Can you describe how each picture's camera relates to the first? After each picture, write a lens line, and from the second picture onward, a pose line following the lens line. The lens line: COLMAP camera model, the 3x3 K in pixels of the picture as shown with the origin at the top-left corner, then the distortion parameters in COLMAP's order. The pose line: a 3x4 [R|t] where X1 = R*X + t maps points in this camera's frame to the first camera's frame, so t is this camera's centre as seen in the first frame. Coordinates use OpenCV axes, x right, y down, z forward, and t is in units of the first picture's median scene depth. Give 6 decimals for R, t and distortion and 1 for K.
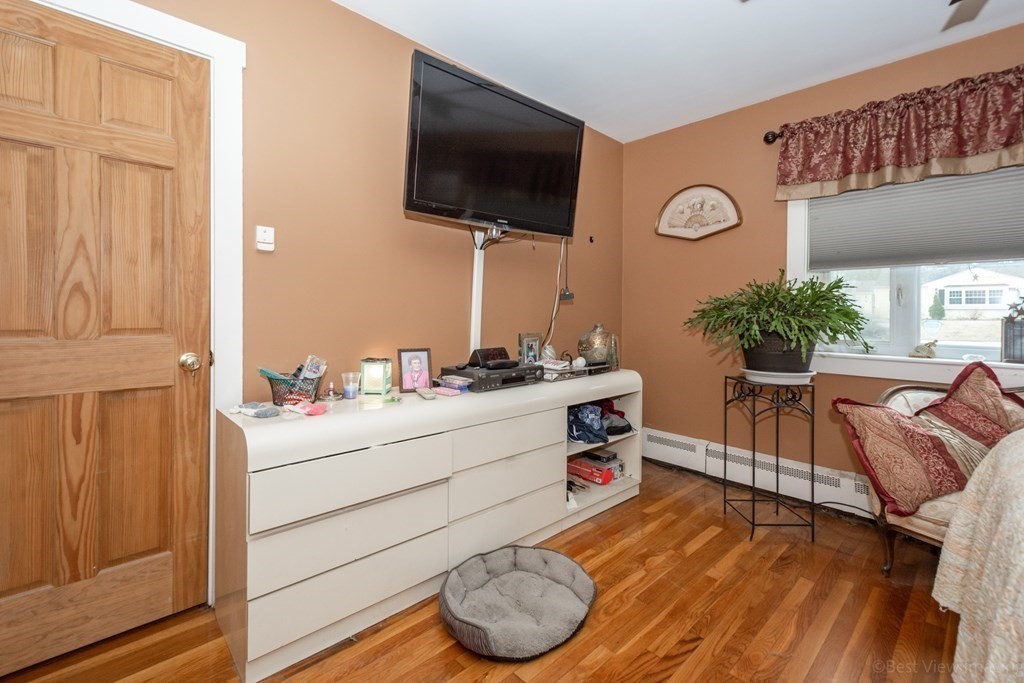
lens RADIAL K [[458.0, 0, 524.4], [0, 458.0, 314.1], [0, 0, 1]] dist [0.000697, 0.000267]
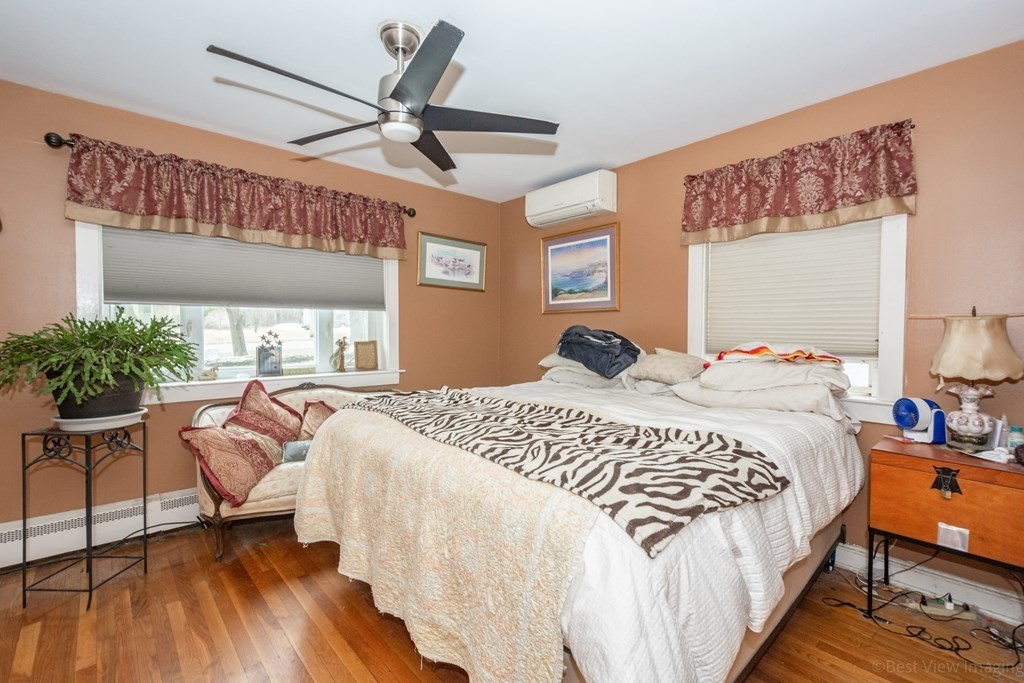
lens RADIAL K [[458.0, 0, 513.3], [0, 458.0, 337.5], [0, 0, 1]] dist [0.000697, 0.000267]
pose [[0.030245, -0.029157, 0.999117, -0.350580], [-0.007723, 0.999538, 0.029403, -0.065121], [-0.999513, -0.008605, 0.030006, 0.153519]]
